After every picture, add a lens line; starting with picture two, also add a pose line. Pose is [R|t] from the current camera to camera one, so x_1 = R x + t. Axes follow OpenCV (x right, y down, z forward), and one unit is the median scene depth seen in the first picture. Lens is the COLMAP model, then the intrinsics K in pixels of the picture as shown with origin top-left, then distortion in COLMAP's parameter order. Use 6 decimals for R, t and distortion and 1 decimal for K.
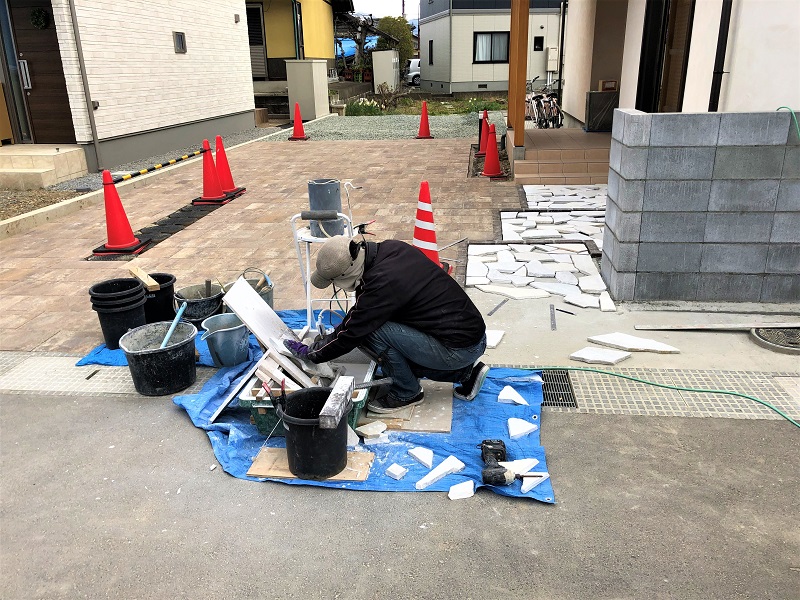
lens RADIAL K [[658.8, 0, 403.5], [0, 658.8, 284.0], [0, 0, 1]] dist [0.029671, -0.009348]
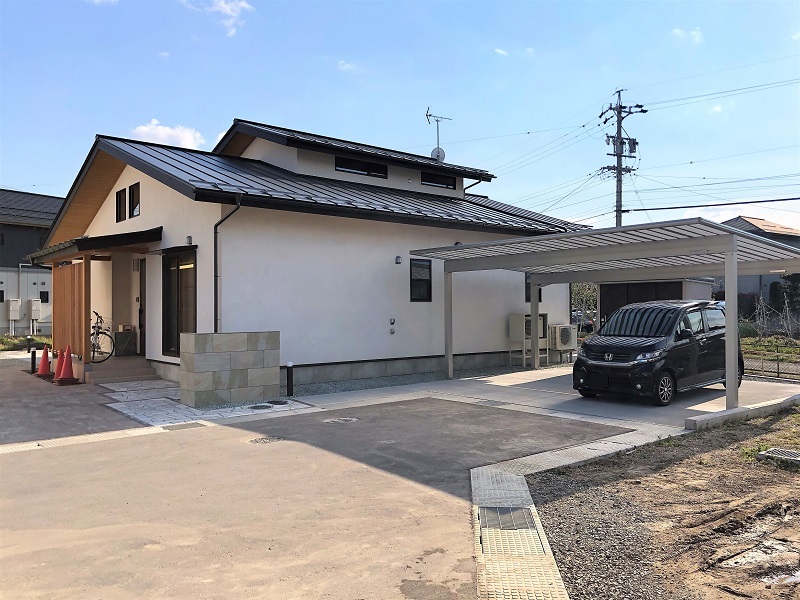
lens RADIAL K [[650.0, 0, 400.0], [0, 650.0, 300.0], [0, 0, 1]] dist [0.014134, -0.001023]
pose [[0.689128, 0.022875, 0.724279, -0.246452], [0.222223, 0.944671, -0.241274, 0.106883], [-0.689725, 0.327220, 0.645916, -0.323477]]
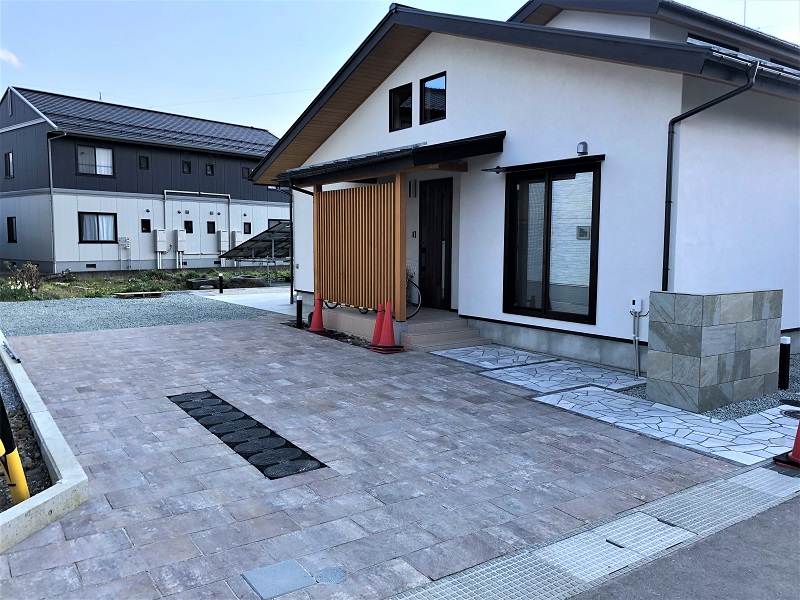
lens RADIAL K [[650.0, 0, 400.0], [0, 650.0, 300.0], [0, 0, 1]] dist [0.014134, -0.001023]
pose [[0.756288, -0.038032, 0.653133, -0.320328], [0.187792, 0.968918, -0.161032, -0.032885], [-0.626708, 0.244440, 0.739923, 0.074418]]
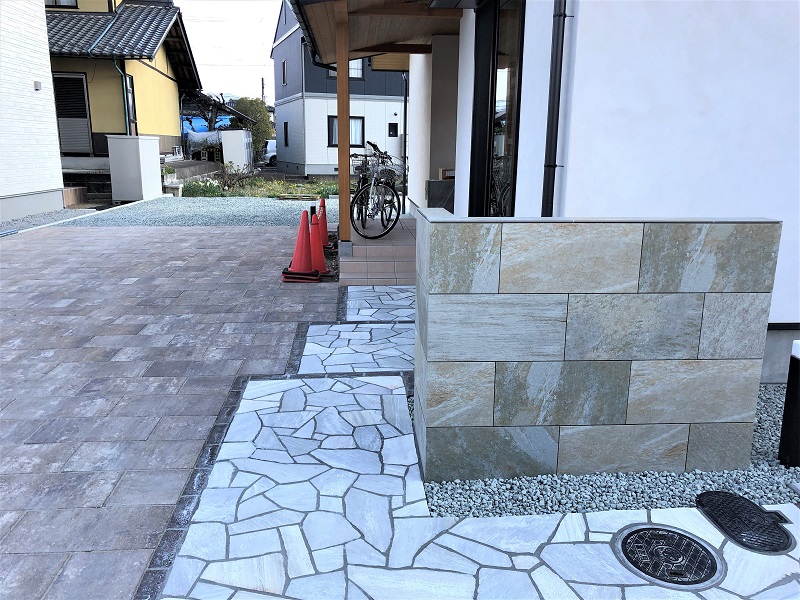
lens RADIAL K [[658.8, 0, 403.5], [0, 658.8, 284.0], [0, 0, 1]] dist [0.029671, -0.009348]
pose [[0.980979, -0.007636, 0.193966, 0.046079], [0.030255, 0.993029, -0.113919, -0.029011], [-0.191744, 0.117620, 0.974372, 0.088058]]
